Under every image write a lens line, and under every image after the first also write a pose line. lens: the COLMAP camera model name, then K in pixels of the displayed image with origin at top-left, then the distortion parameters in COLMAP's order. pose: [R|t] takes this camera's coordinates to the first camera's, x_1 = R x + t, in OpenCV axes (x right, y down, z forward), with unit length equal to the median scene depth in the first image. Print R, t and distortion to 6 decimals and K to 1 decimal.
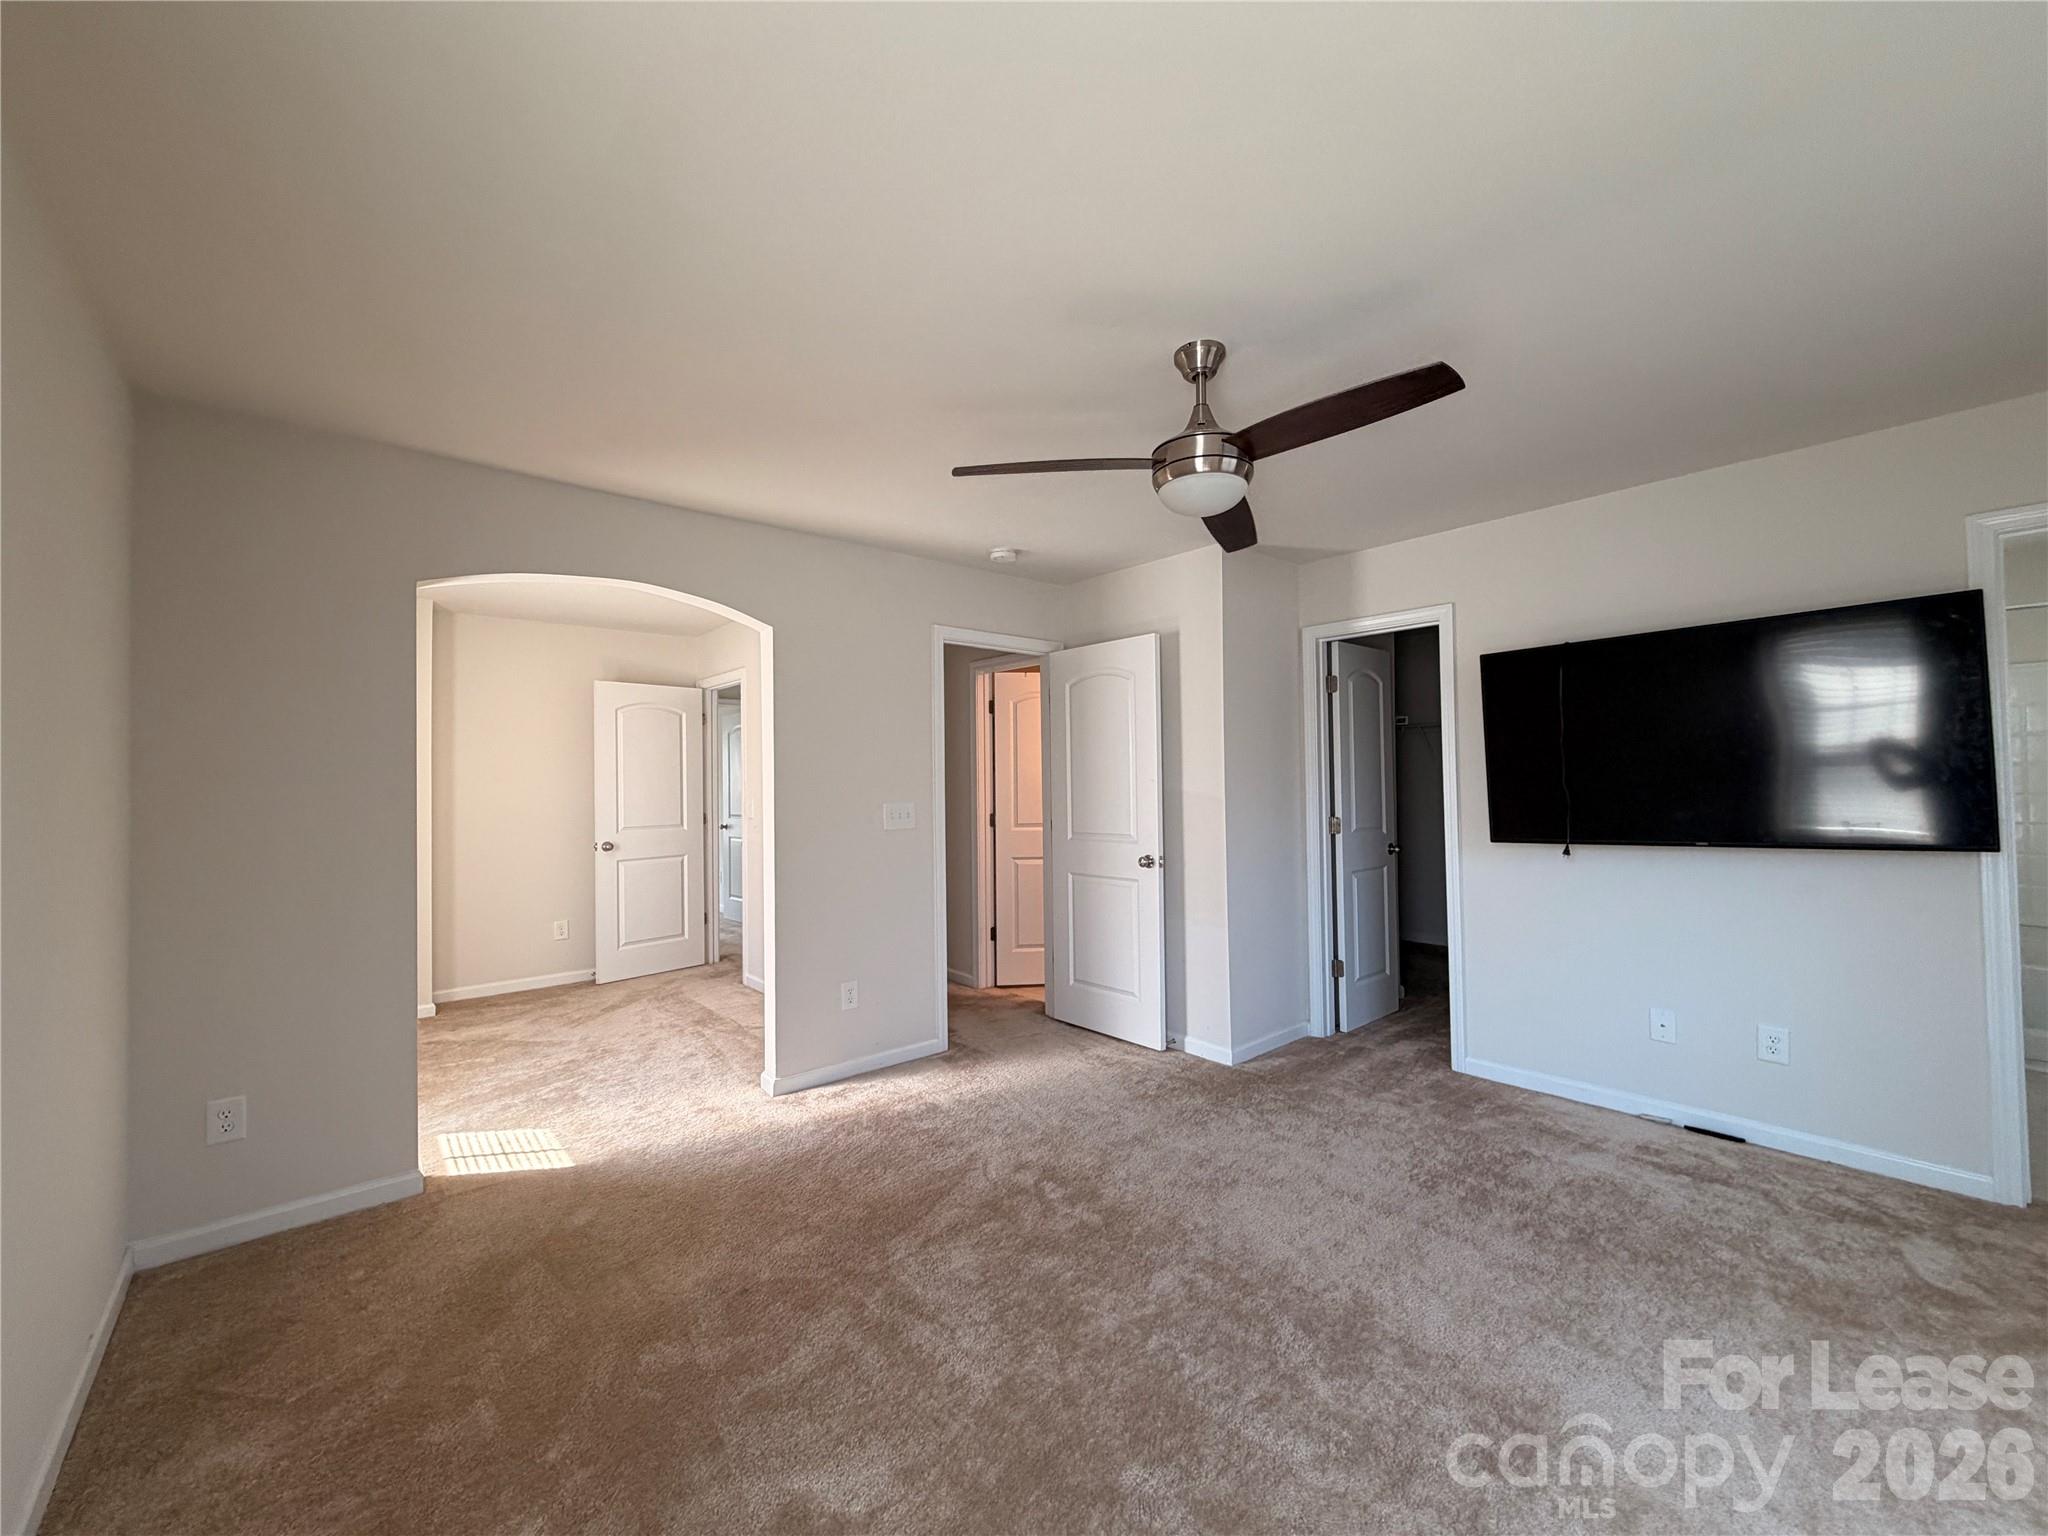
lens RADIAL K [[822.6, 0, 1015.8], [0, 822.6, 759.2], [0, 0, 1]] dist [0.003408, 0.000132]
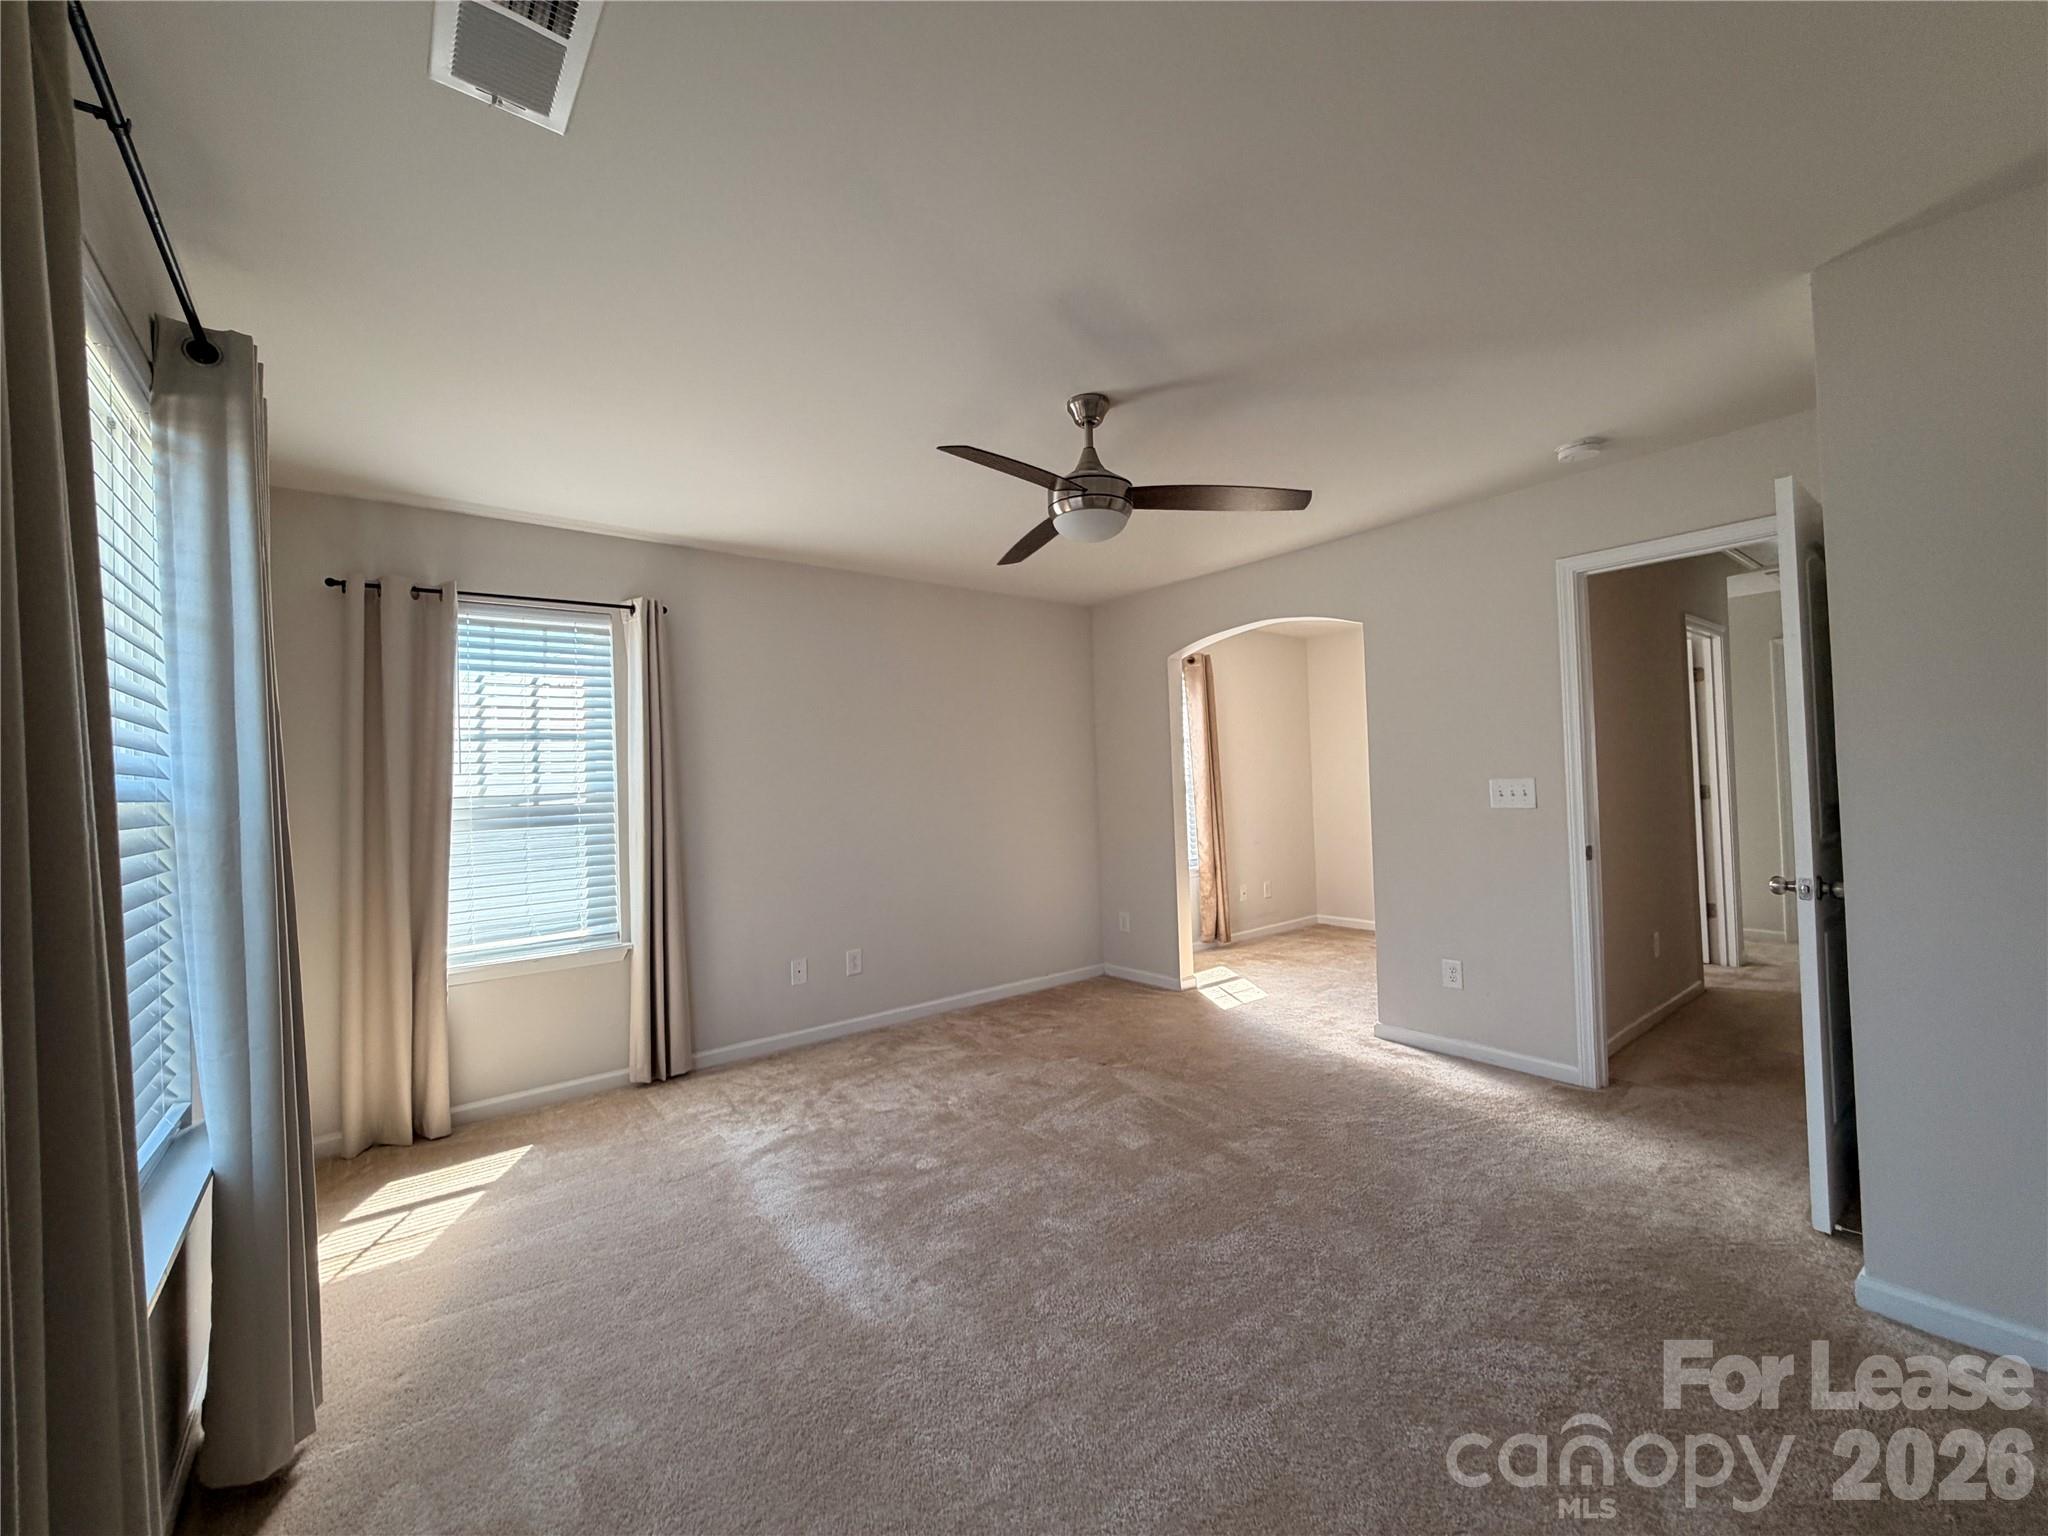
lens RADIAL K [[822.6, 0, 1009.3], [0, 822.6, 776.8], [0, 0, 1]] dist [0.003408, 0.000132]
pose [[-0.038863, 0.012195, -0.999170, 0.854230], [0.063927, 0.997908, 0.009693, 0.008668], [0.997198, -0.063497, -0.039561, 0.561518]]
